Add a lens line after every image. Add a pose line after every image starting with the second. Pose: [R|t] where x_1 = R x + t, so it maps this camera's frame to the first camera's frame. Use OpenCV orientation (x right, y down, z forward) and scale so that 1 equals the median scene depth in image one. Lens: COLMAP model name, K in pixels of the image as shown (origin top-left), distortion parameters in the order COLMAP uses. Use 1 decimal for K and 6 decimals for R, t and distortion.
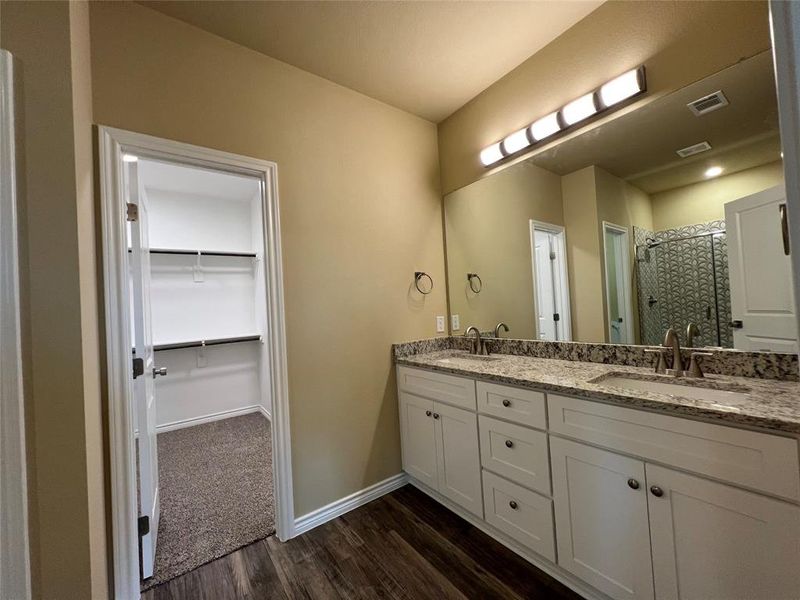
lens RADIAL K [[317.6, 0, 398.1], [0, 317.6, 298.4], [0, 0, 1]] dist [0.003466, -0.000202]
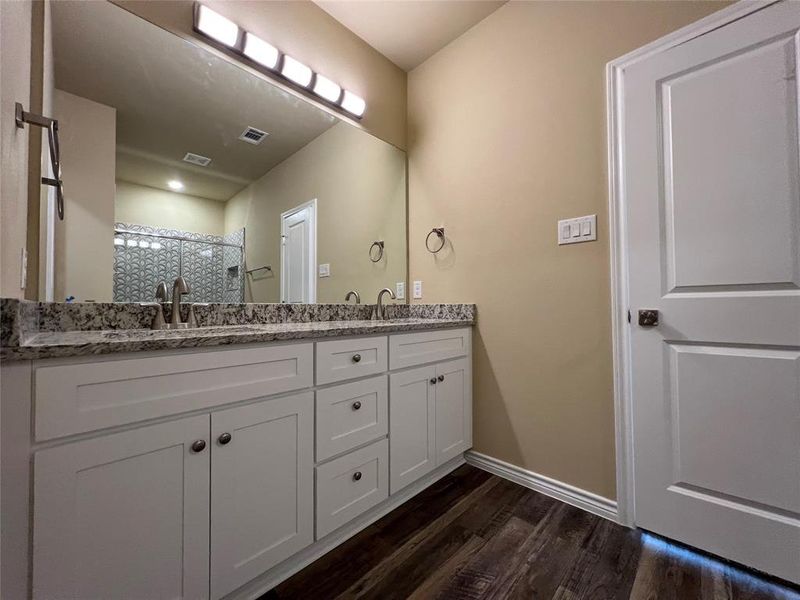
lens RADIAL K [[317.6, 0, 397.3], [0, 317.6, 304.9], [0, 0, 1]] dist [0.003466, -0.000202]
pose [[-0.155443, 0.071977, 0.985219, -0.471664], [-0.013844, 0.997085, -0.075028, 0.222758], [-0.987748, -0.025302, -0.153994, 0.918729]]
